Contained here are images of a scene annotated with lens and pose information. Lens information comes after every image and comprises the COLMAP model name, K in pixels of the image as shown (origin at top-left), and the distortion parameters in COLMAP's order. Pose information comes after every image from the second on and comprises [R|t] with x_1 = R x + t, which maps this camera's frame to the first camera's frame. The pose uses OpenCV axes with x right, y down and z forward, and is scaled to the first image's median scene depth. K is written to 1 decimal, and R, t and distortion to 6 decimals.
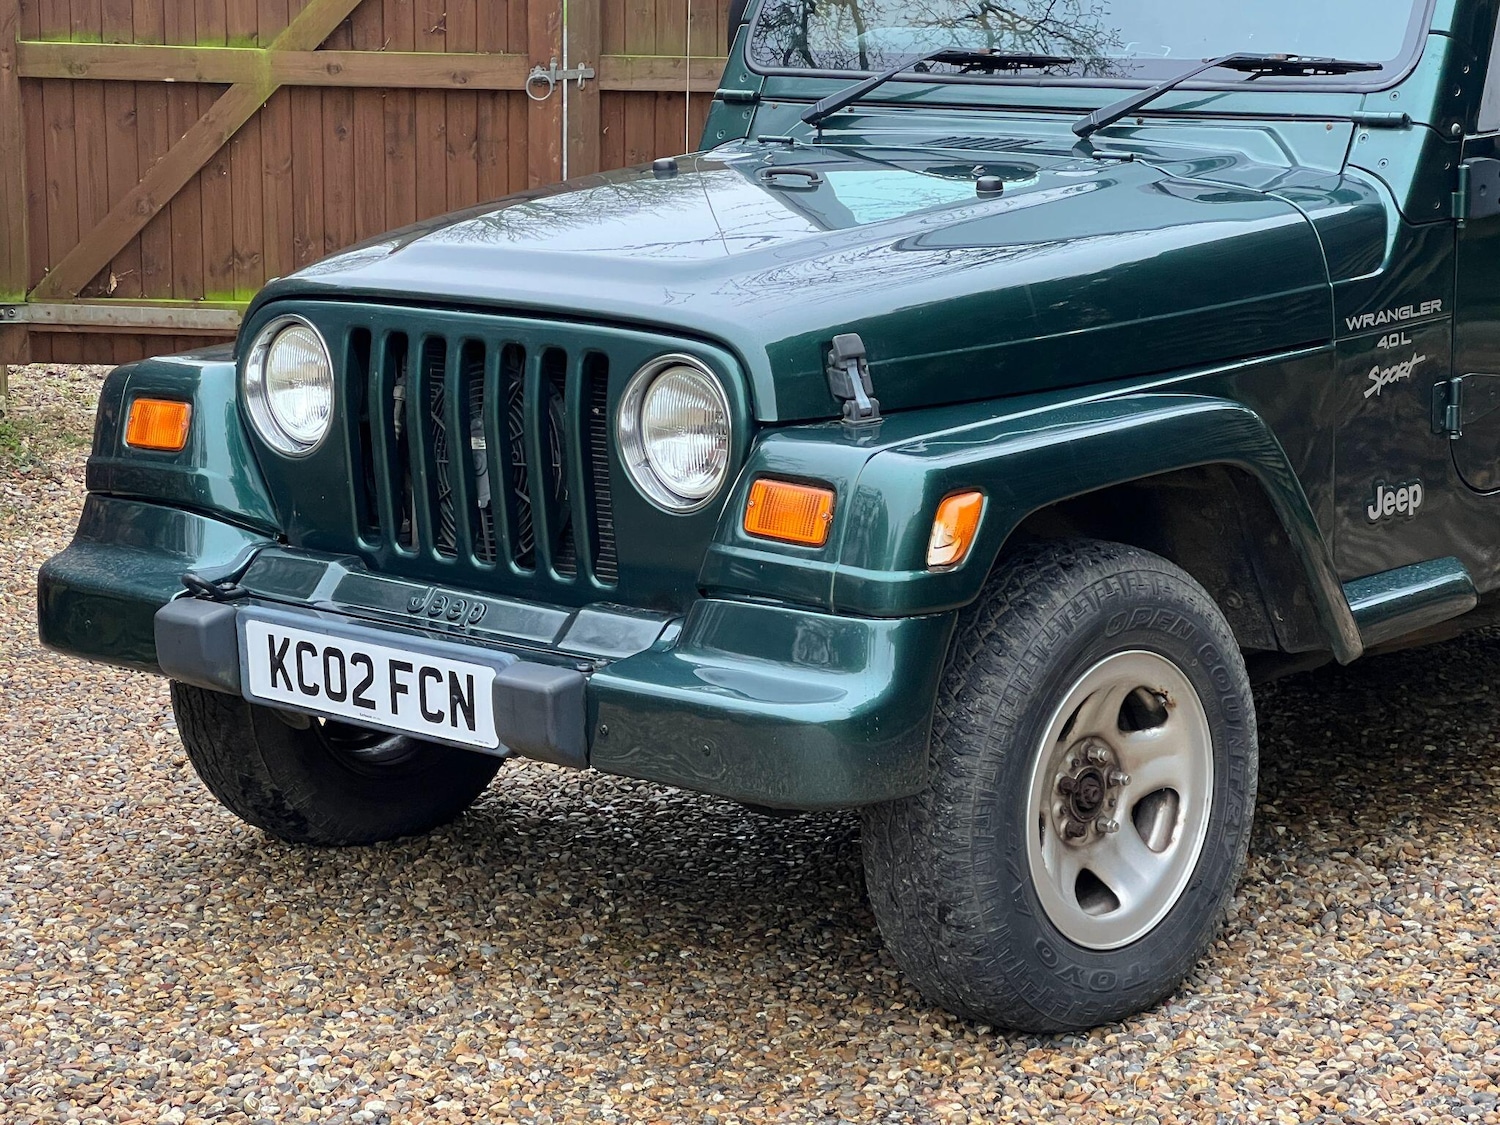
lens RADIAL K [[3588.4, 0, 745.9], [0, 3588.4, 554.0], [0, 0, 1]] dist [-0.155792, 5.224318]
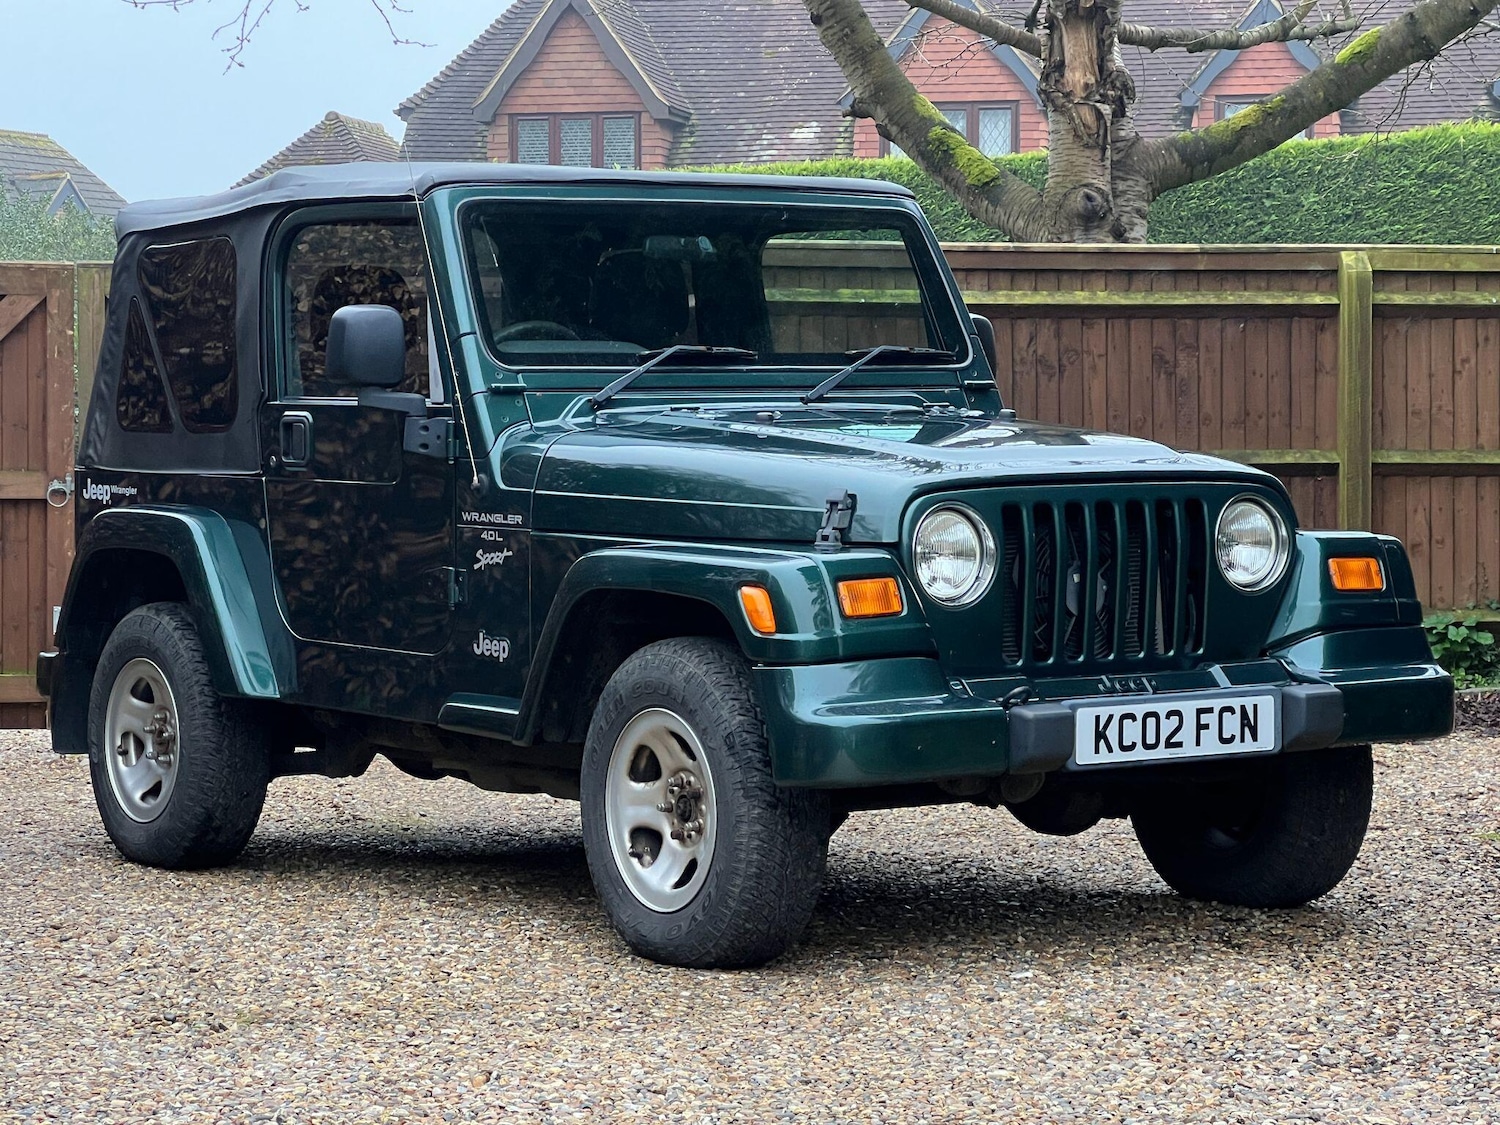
lens RADIAL K [[3588.4, 0, 745.9], [0, 3588.4, 554.0], [0, 0, 1]] dist [-0.155792, 5.224318]
pose [[0.955189, -0.014840, 0.295626, -0.433914], [0.064089, 0.985419, -0.157611, 0.227478], [-0.288976, 0.169495, 0.942212, -0.563763]]
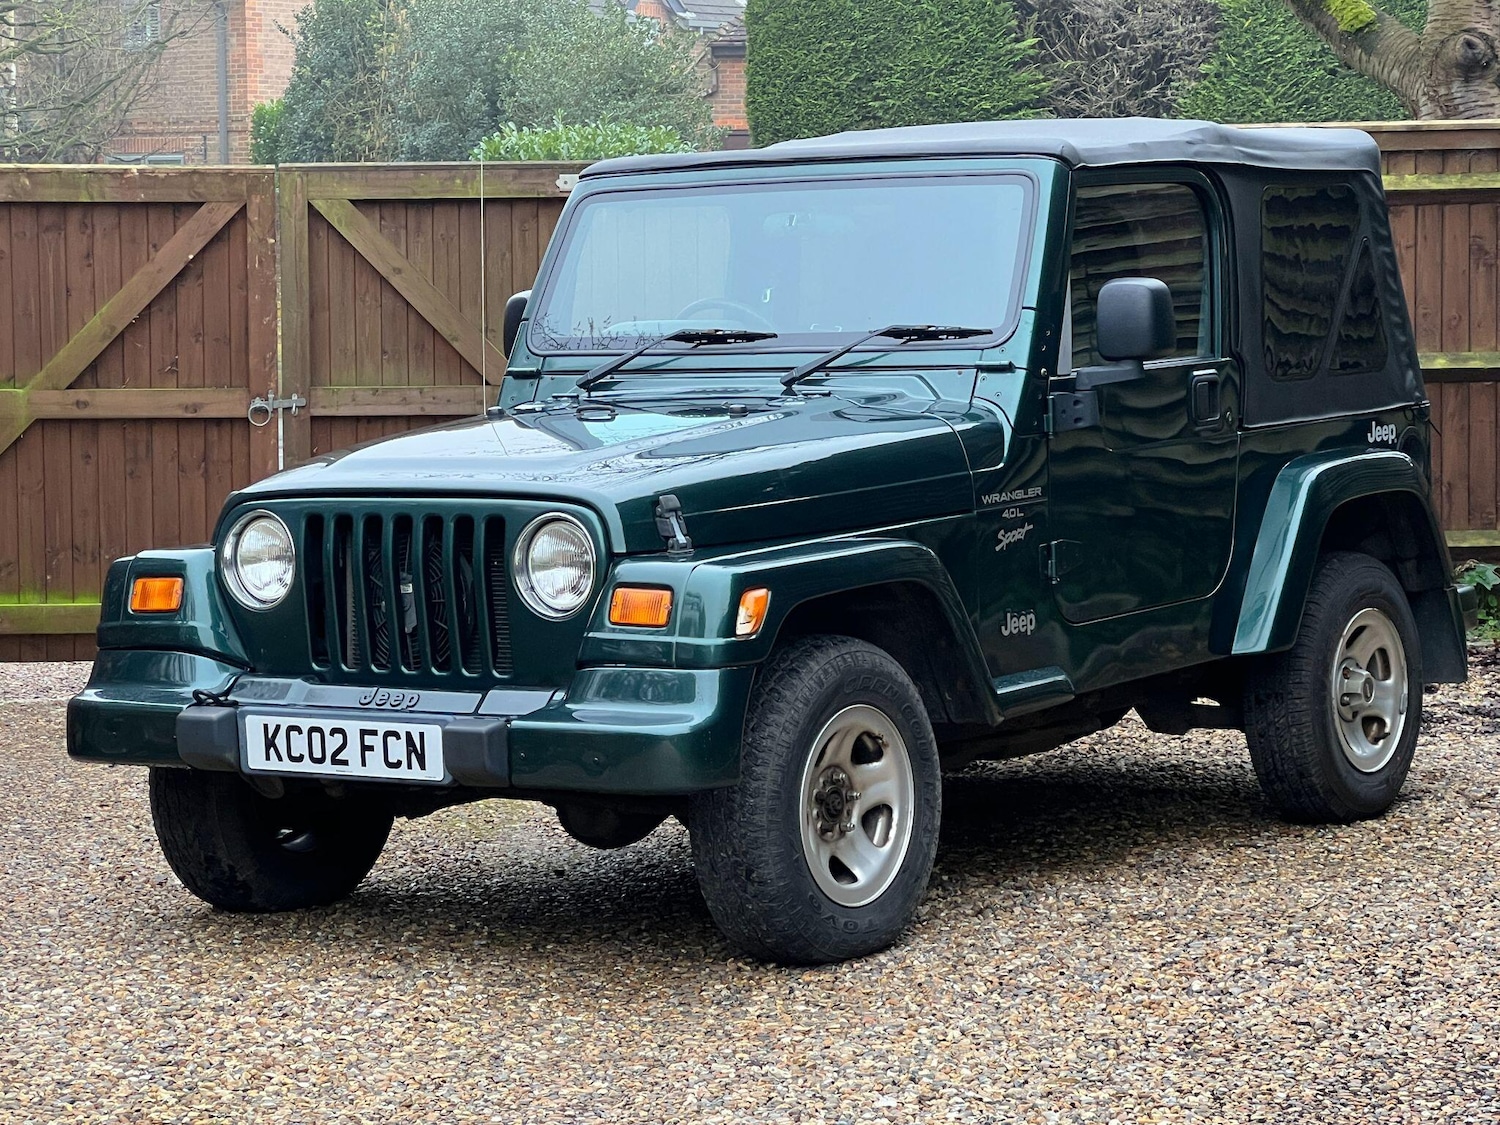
lens RADIAL K [[3770.3, 0, 763.0], [0, 3770.3, 520.3], [0, 0, 1]] dist [-0.233479, 5.947557]
pose [[0.989903, -0.025441, 0.139442, -0.145180], [0.042408, 0.991856, -0.120098, 0.133490], [-0.135251, 0.124799, 0.982920, -0.533733]]
